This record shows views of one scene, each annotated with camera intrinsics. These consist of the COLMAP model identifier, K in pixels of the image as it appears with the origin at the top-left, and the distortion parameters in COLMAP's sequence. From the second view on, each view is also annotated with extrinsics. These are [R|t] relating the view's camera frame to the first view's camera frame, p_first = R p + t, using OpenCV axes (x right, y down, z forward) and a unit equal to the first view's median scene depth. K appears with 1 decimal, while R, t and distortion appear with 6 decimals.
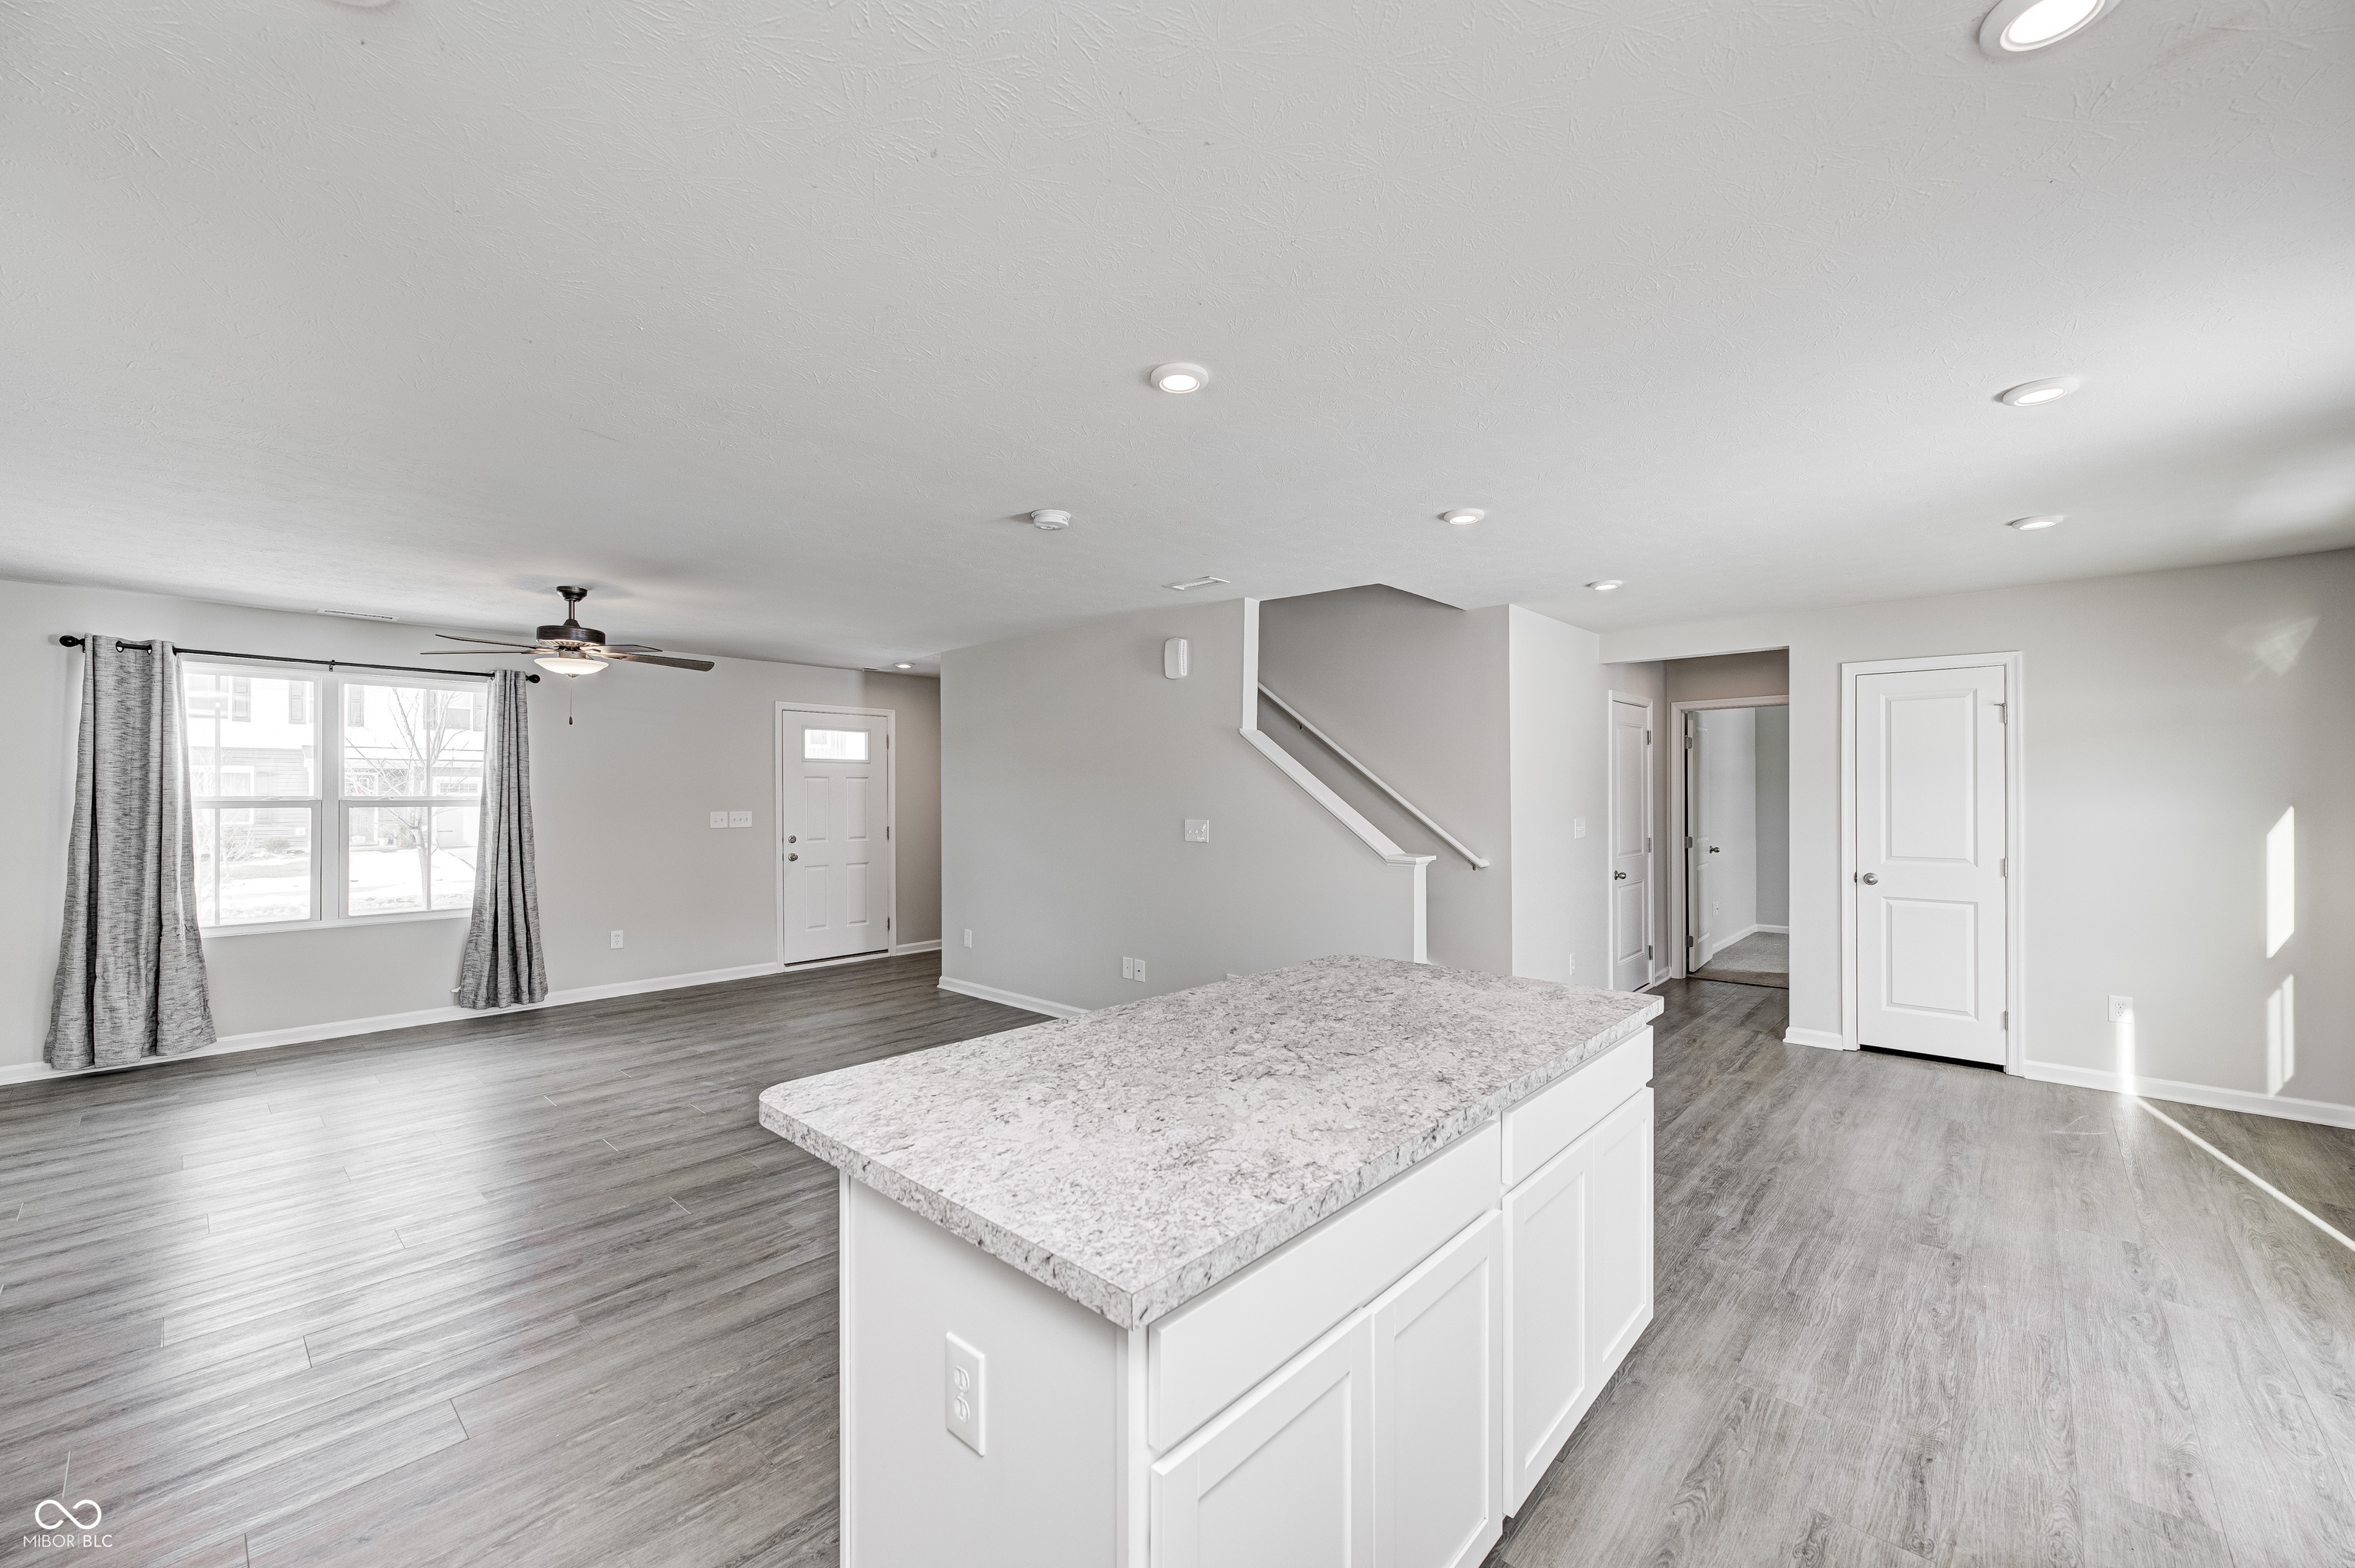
lens RADIAL K [[923.7, 0, 1174.3], [0, 923.7, 789.9], [0, 0, 1]] dist [-0.004412, 0.001520]
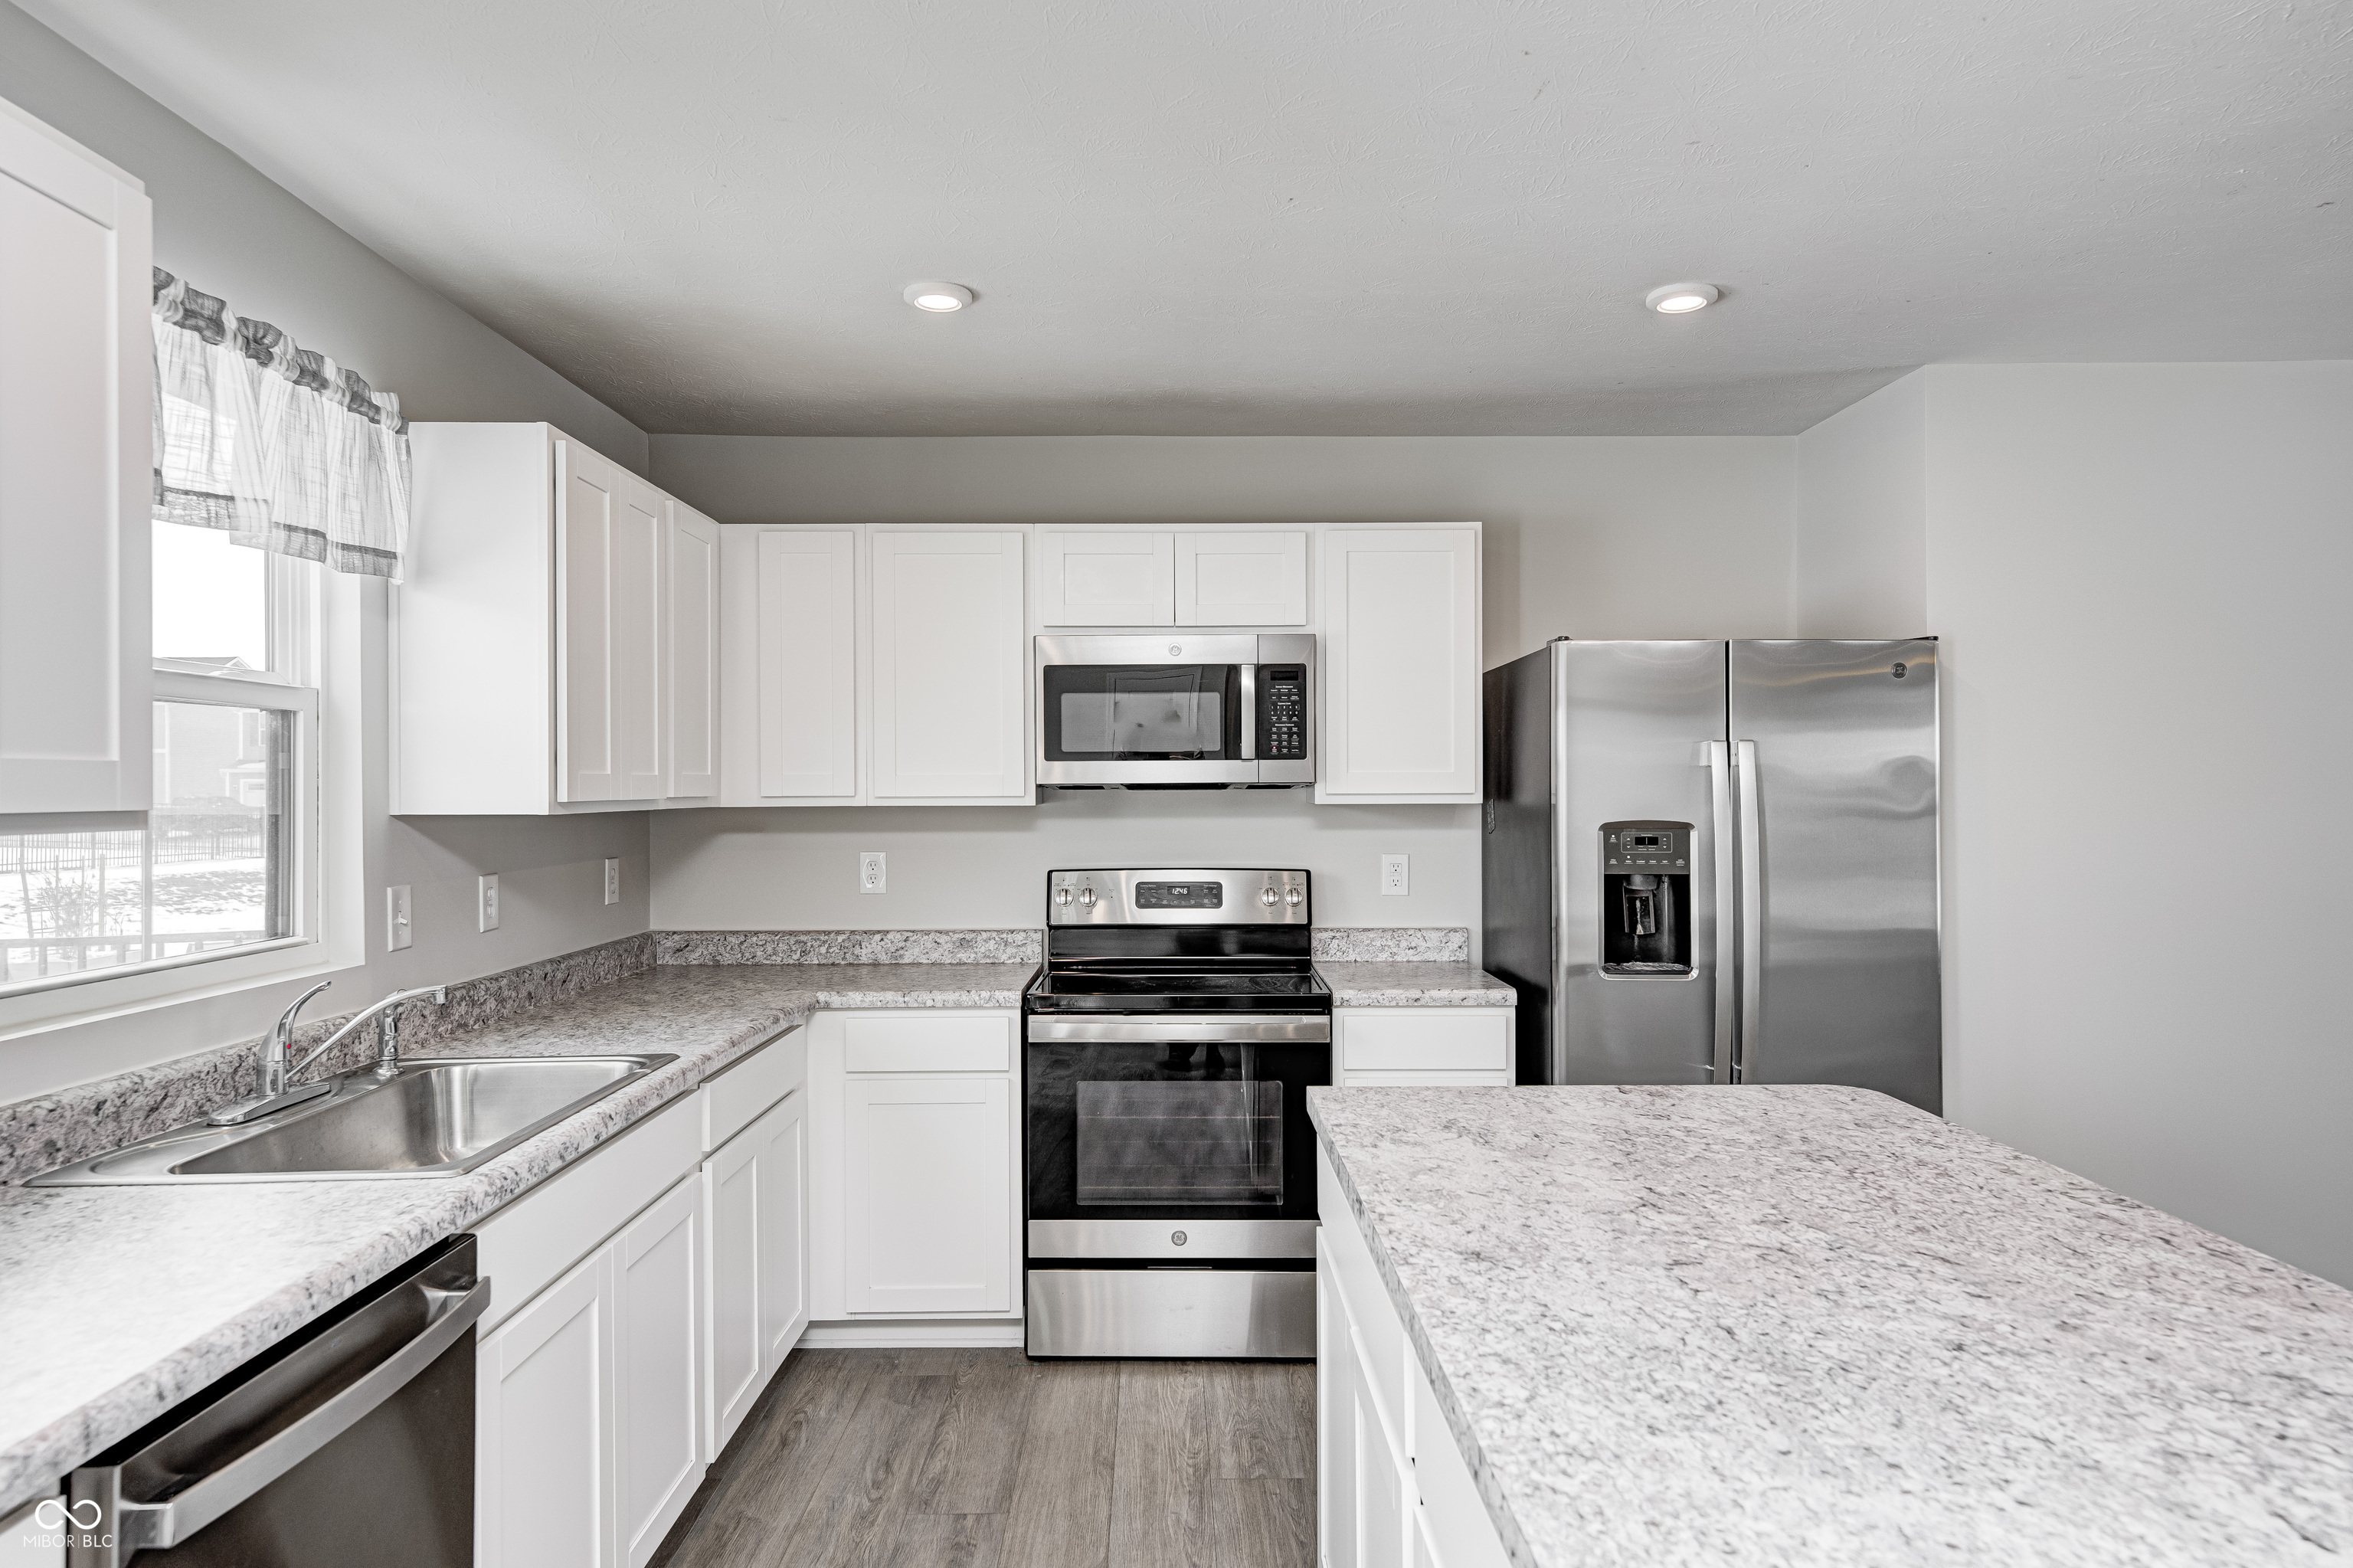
lens RADIAL K [[1418.2, 0, 1176.1], [0, 1418.2, 786.5], [0, 0, 1]] dist [0.012645, 0.000880]
pose [[-0.730302, 0.000329, -0.683124, 0.408978], [0.006577, 0.999957, -0.006550, 0.003927], [0.683092, -0.009276, -0.730273, 0.590085]]
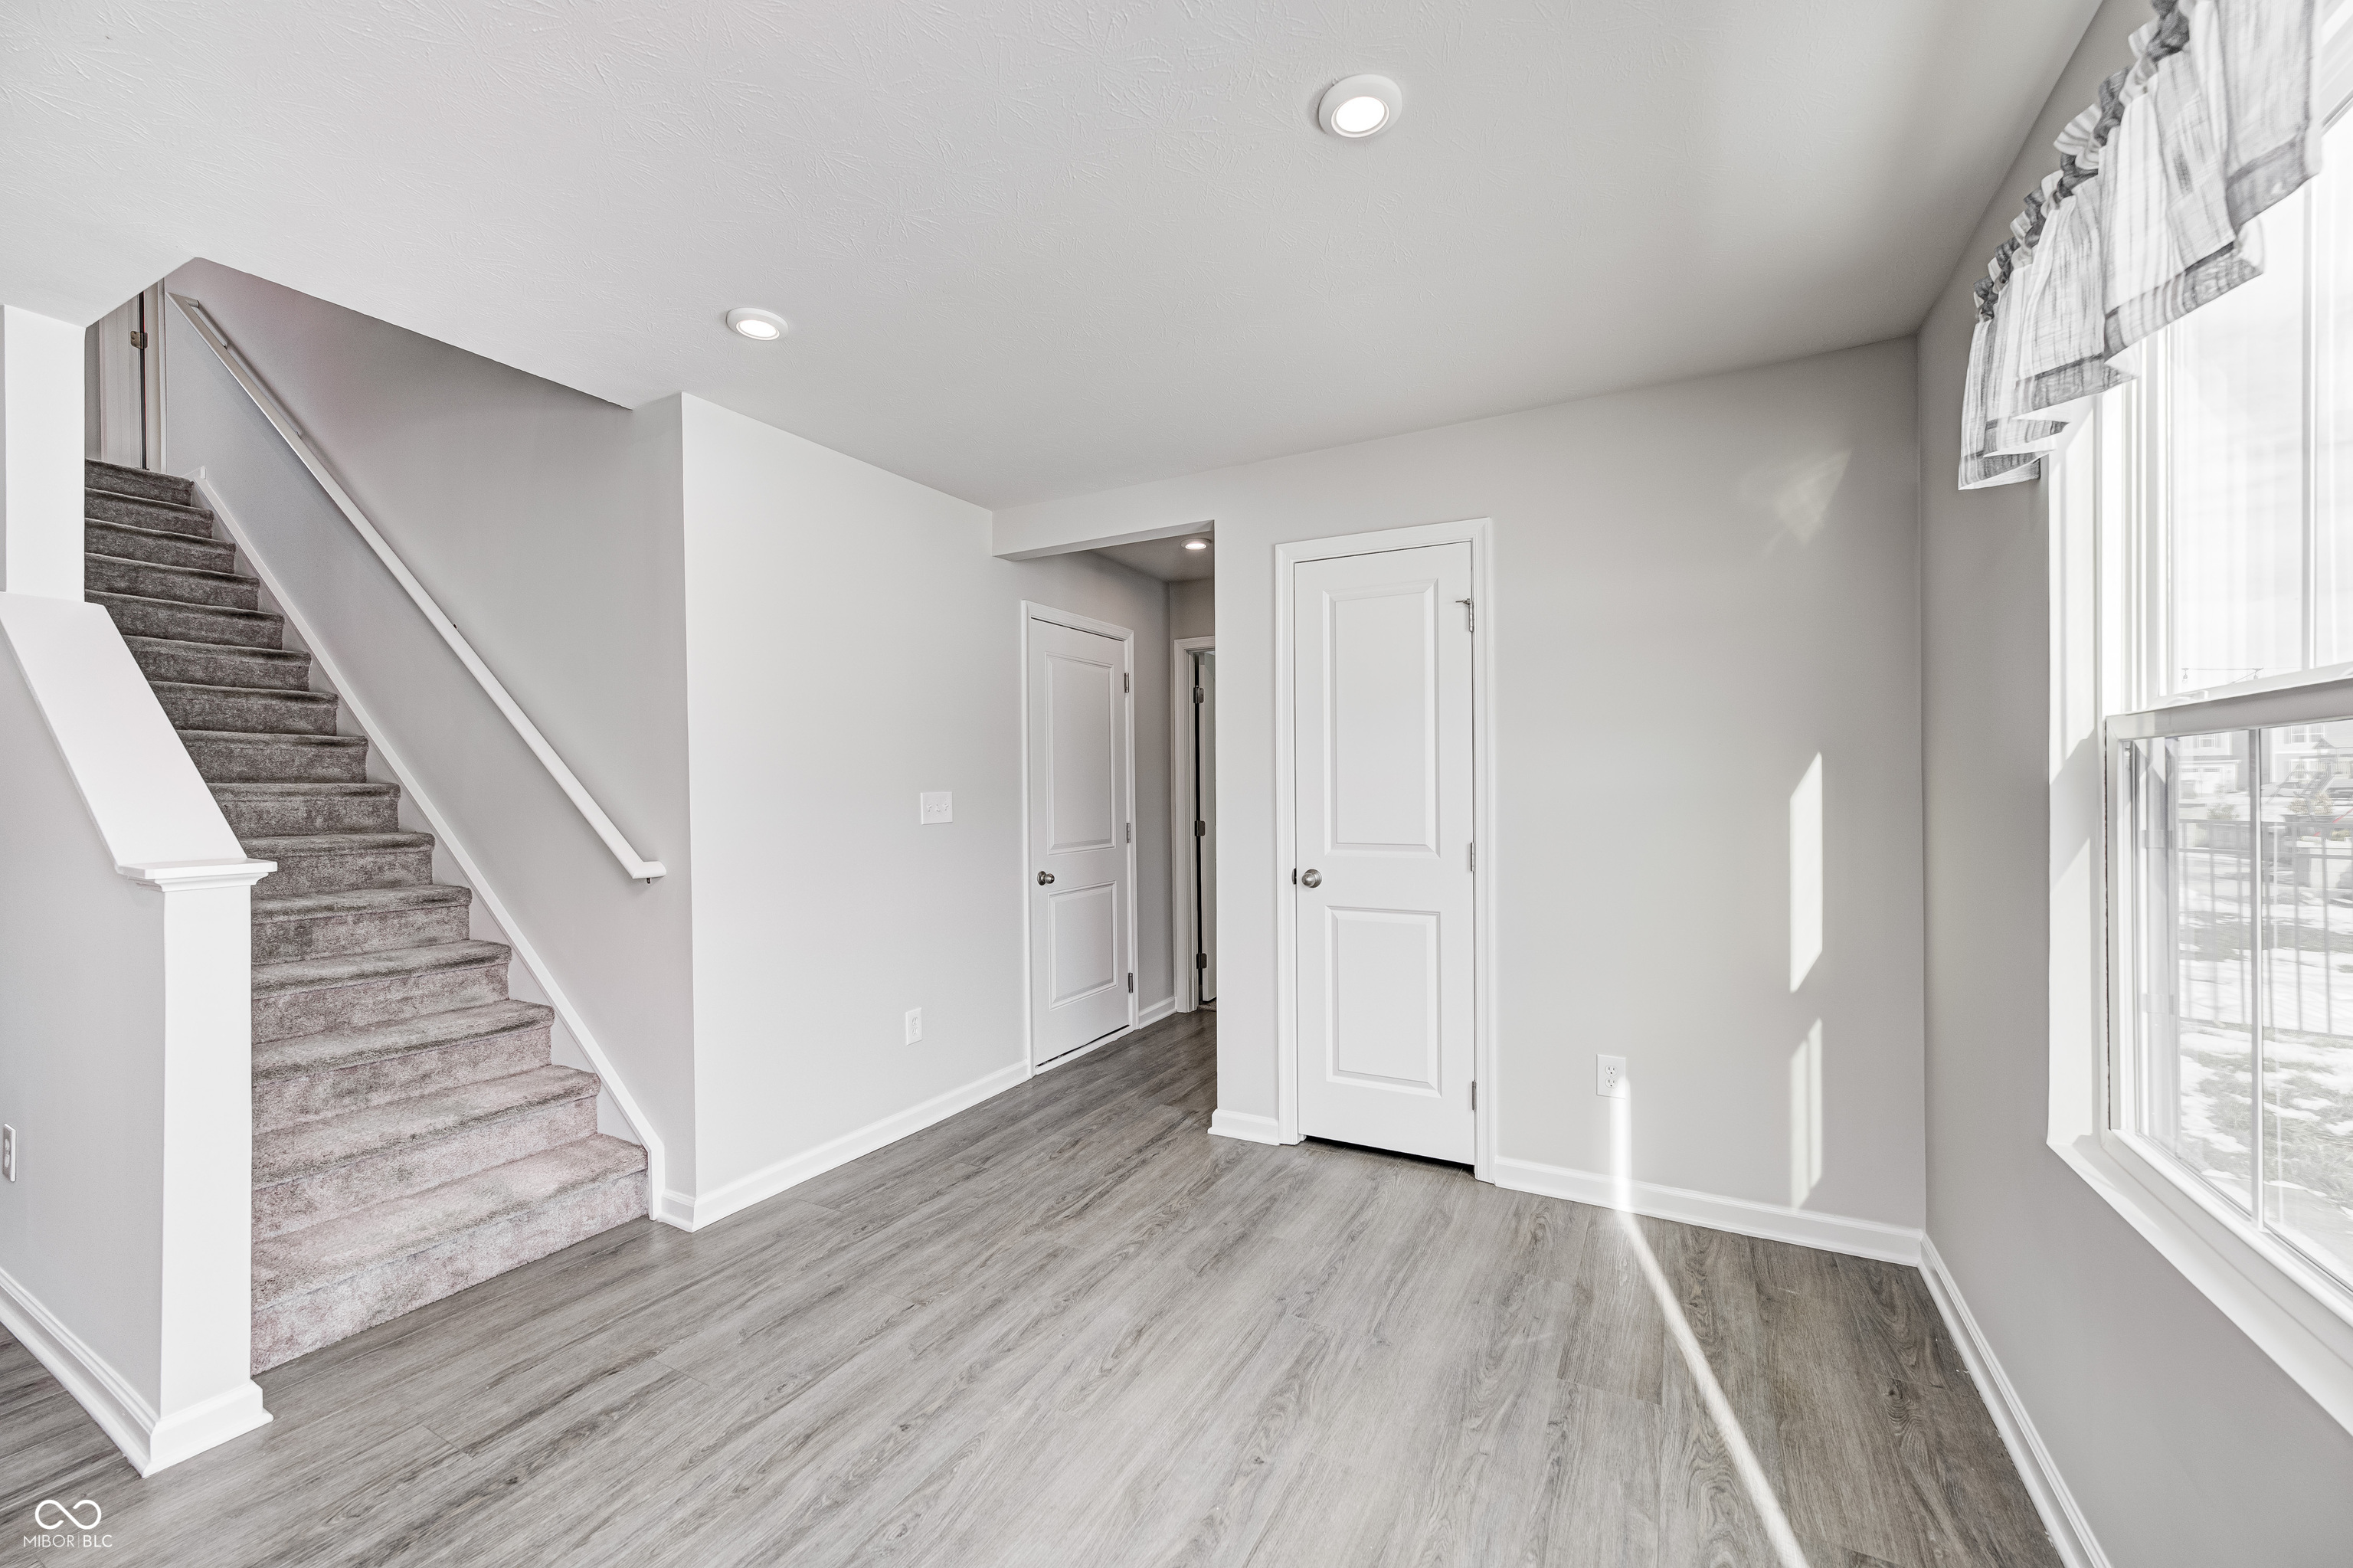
lens RADIAL K [[923.1, 0, 1181.7], [0, 923.1, 787.6], [0, 0, 1]] dist [-0.004412, 0.001520]
pose [[0.968414, -0.004729, 0.249304, 0.584852], [0.004381, 0.999989, 0.001951, 0.036307], [-0.249310, -0.000797, 0.968423, 0.459728]]
